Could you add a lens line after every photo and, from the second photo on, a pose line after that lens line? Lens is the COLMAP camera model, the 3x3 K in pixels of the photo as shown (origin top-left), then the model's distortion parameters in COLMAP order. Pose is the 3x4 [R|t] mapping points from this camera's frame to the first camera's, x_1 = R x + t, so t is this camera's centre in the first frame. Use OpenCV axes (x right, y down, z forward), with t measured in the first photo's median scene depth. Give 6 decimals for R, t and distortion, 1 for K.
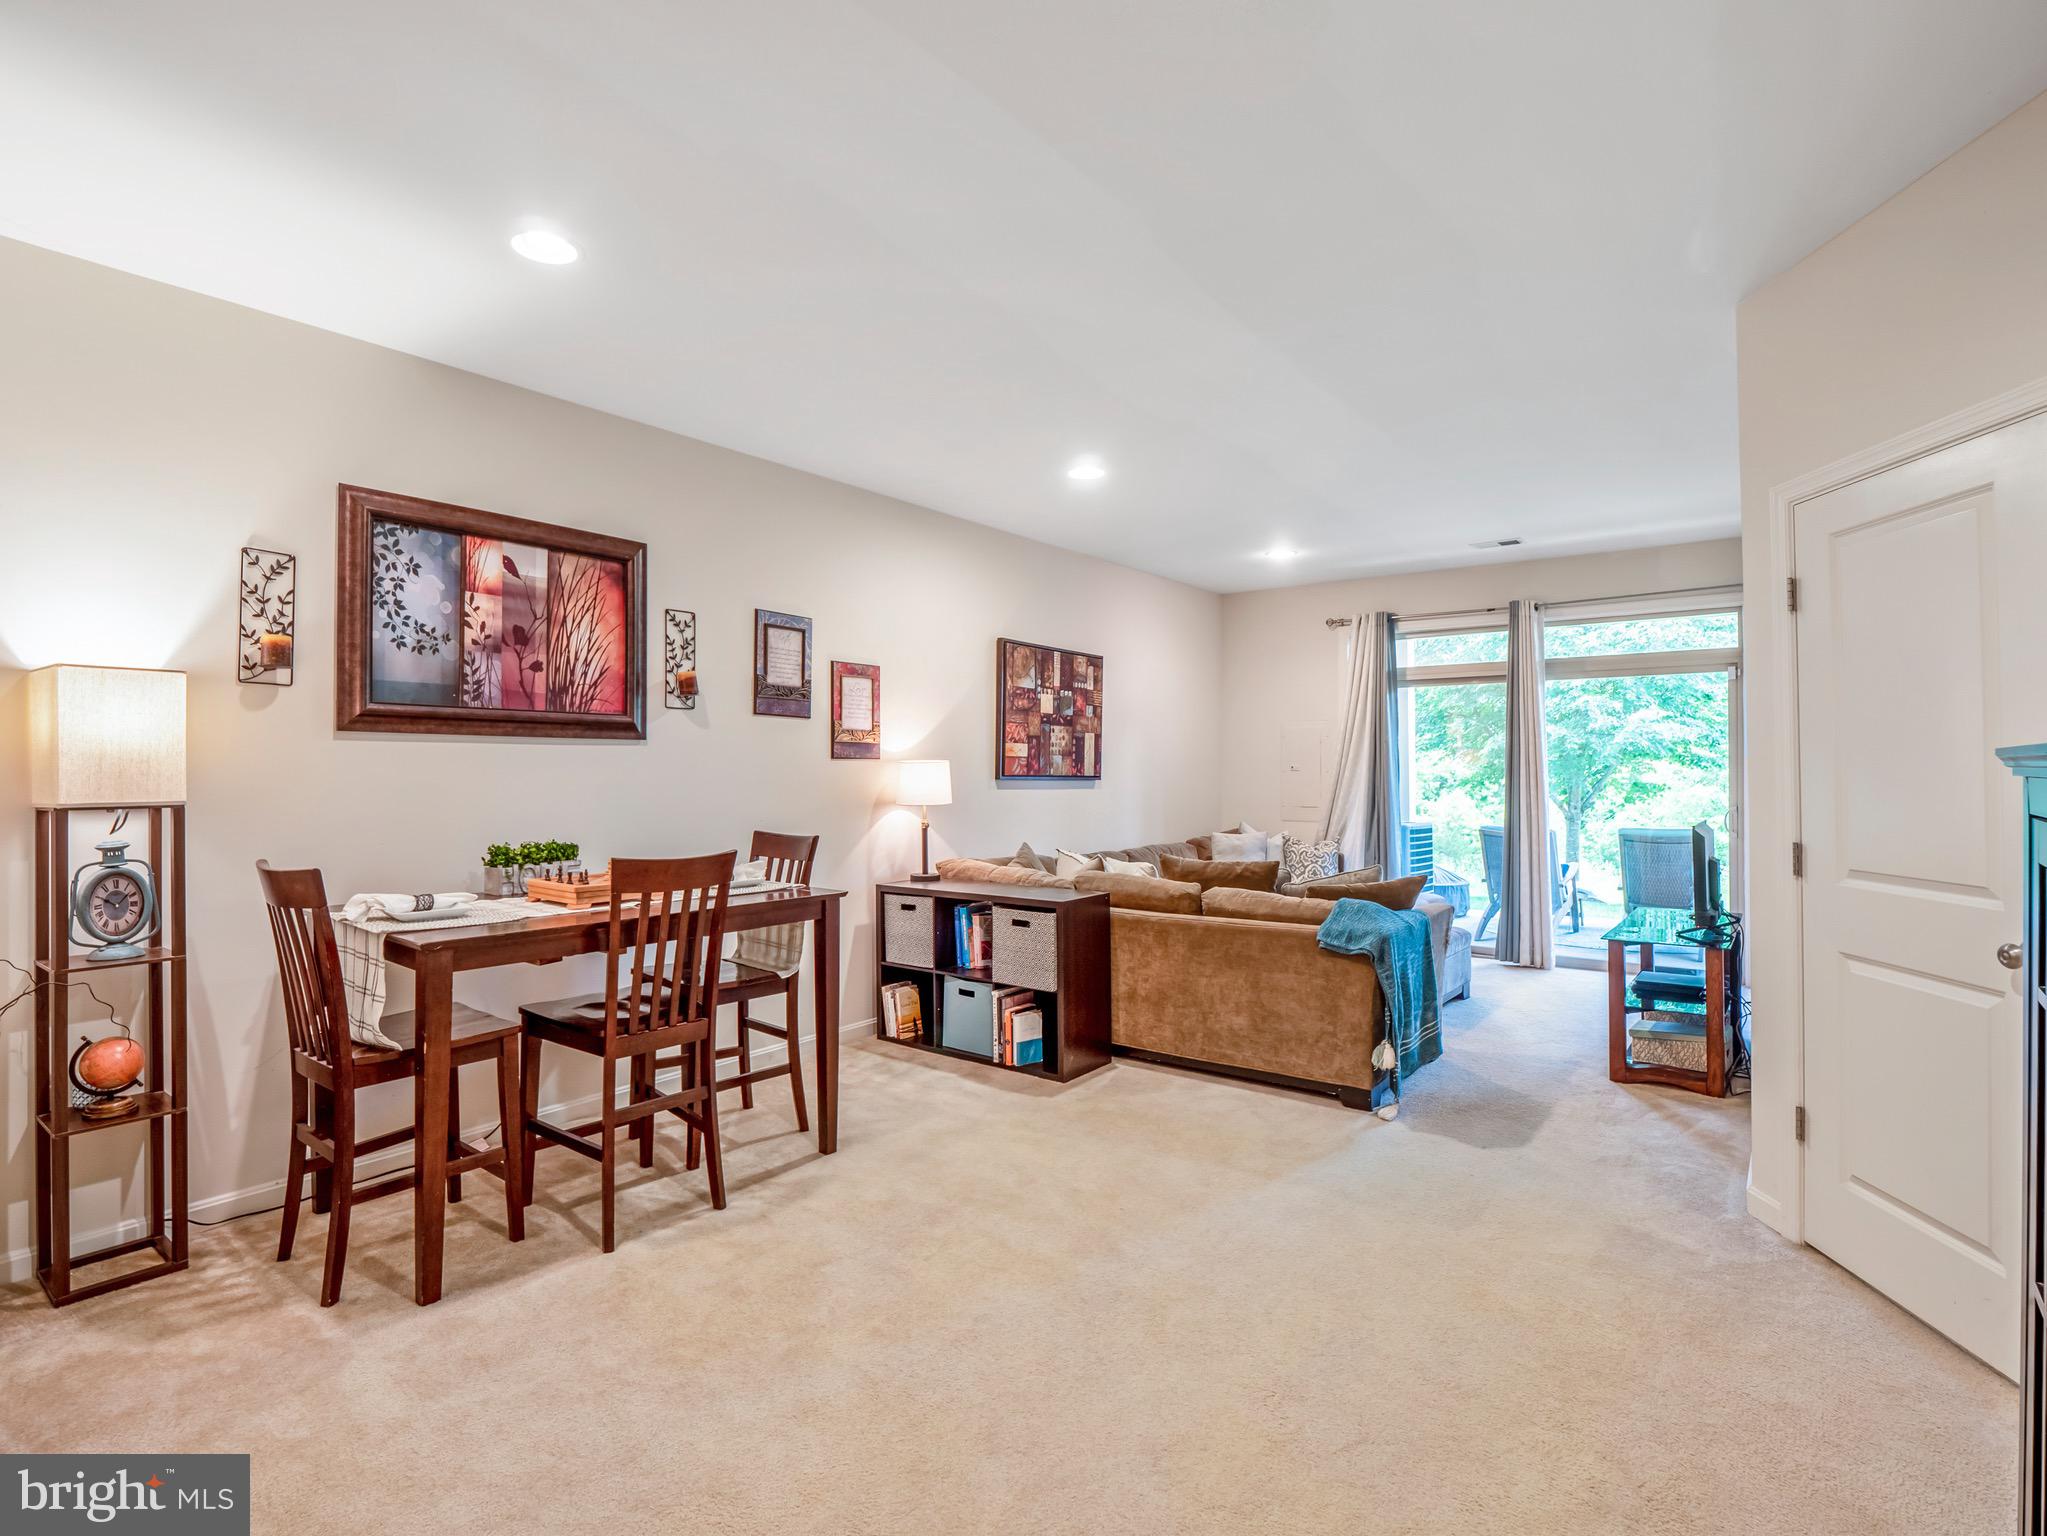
lens RADIAL K [[1011.5, 0, 1027.2], [0, 1011.5, 764.8], [0, 0, 1]] dist [-0.002768, -0.003789]
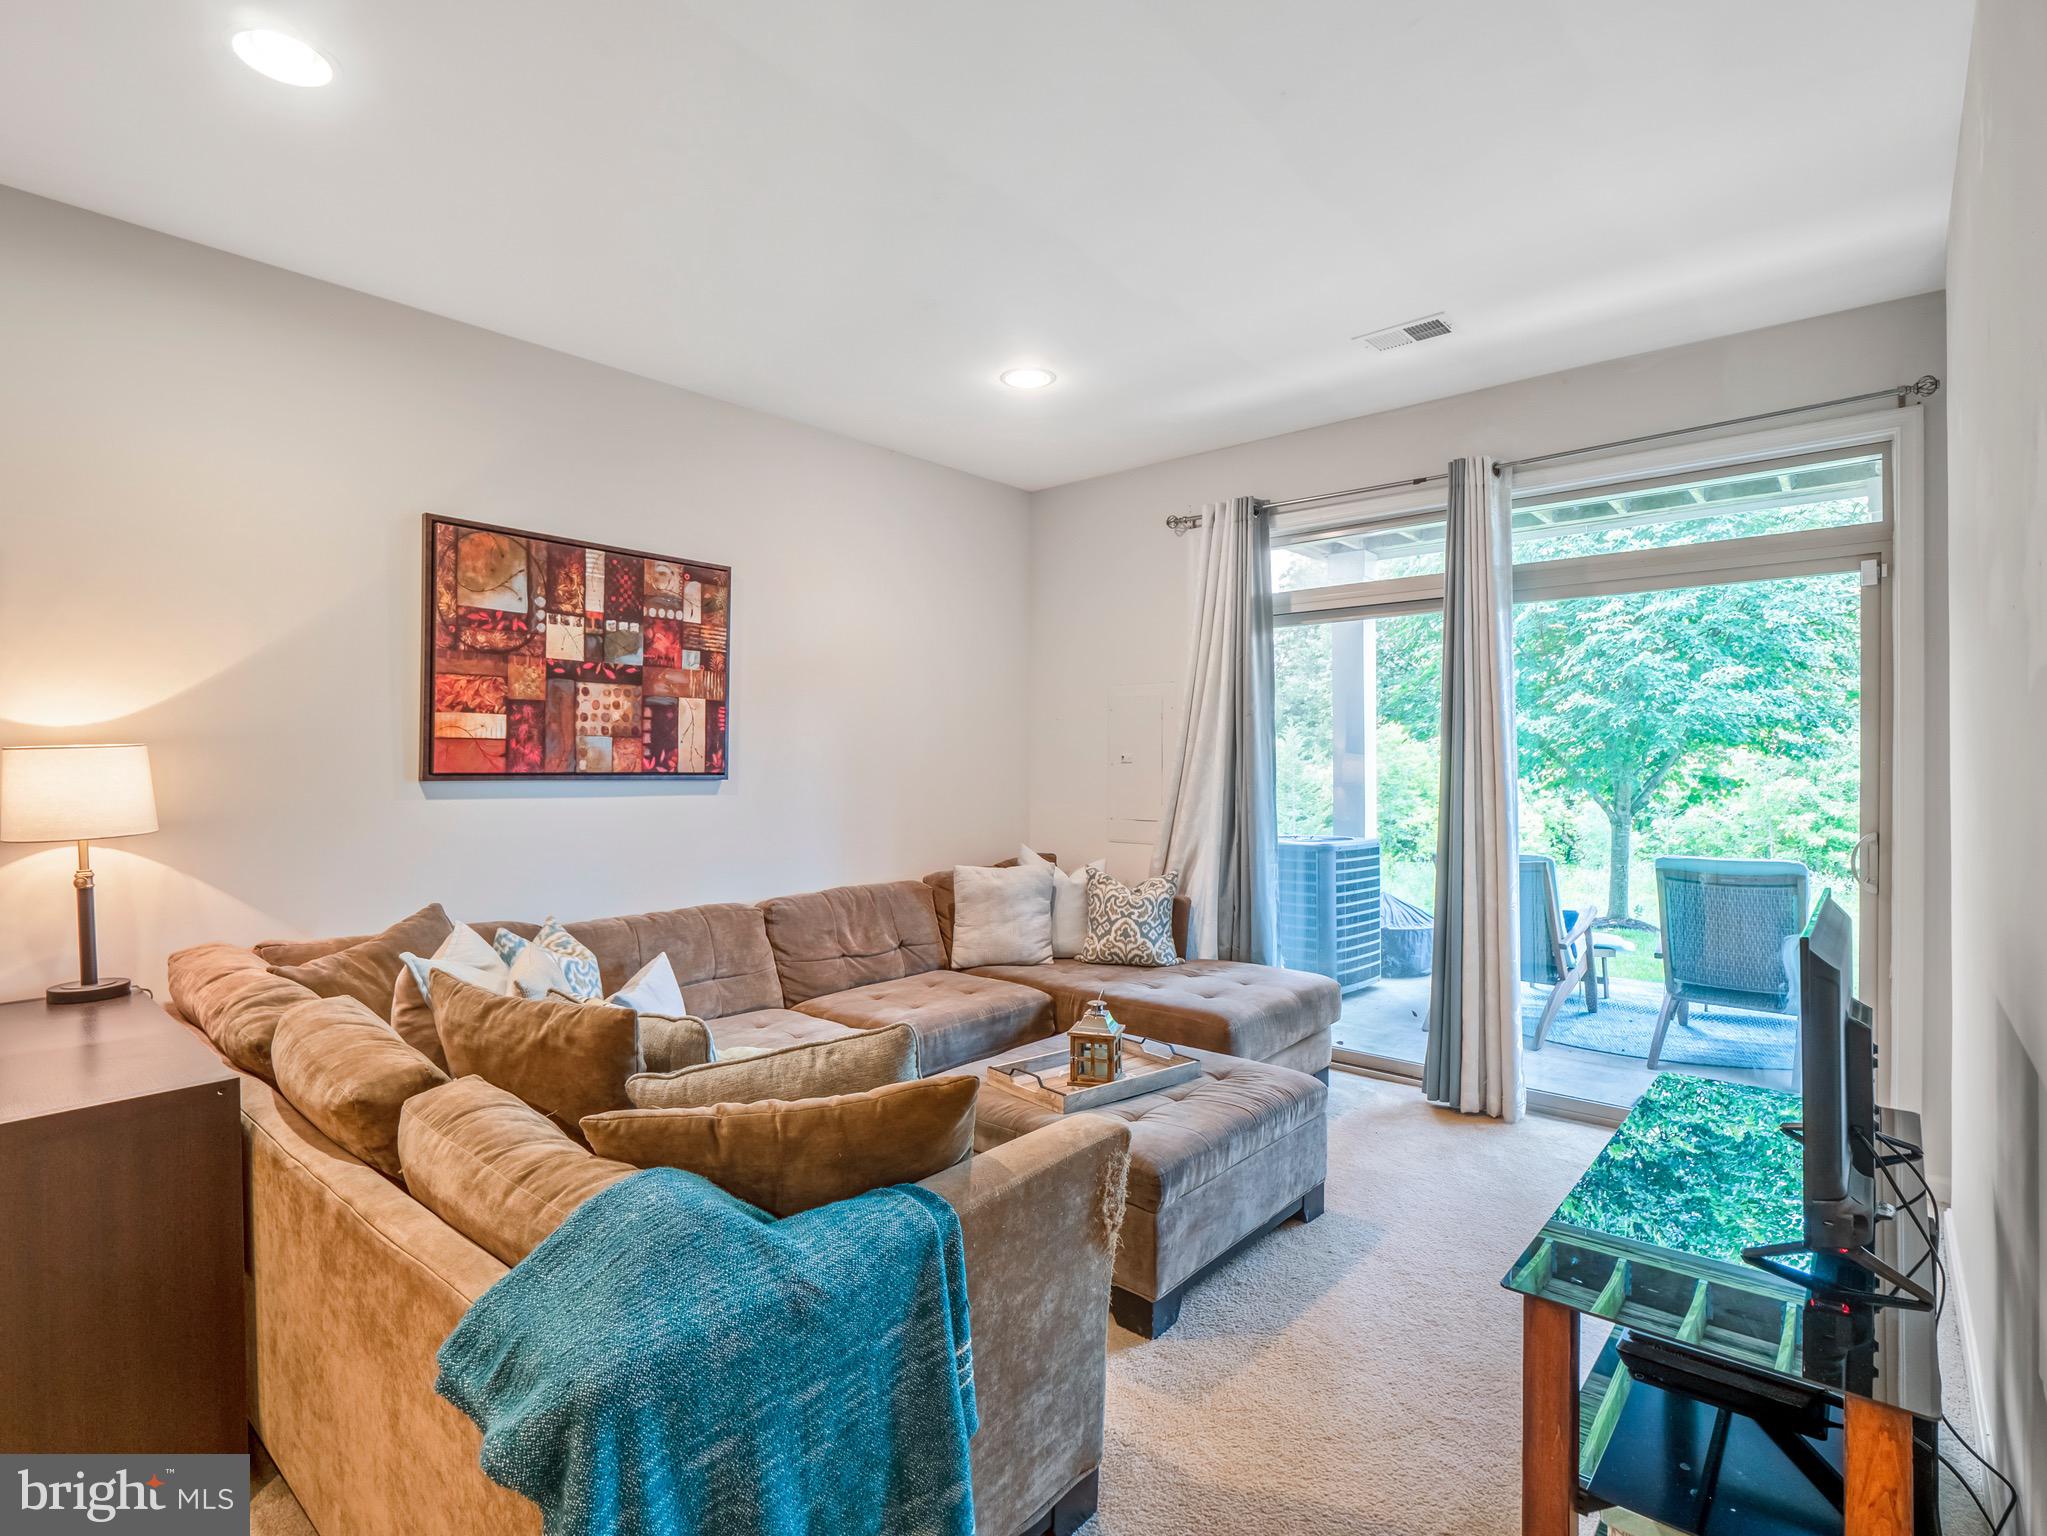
lens RADIAL K [[1011.5, 0, 1020.3], [0, 1011.5, 768.1], [0, 0, 1]] dist [-0.002768, -0.003789]
pose [[0.998162, 0.000764, -0.060605, 0.279114], [0.000066, 0.999906, 0.013699, 0.000511], [0.060610, -0.013678, 0.998068, 0.431089]]
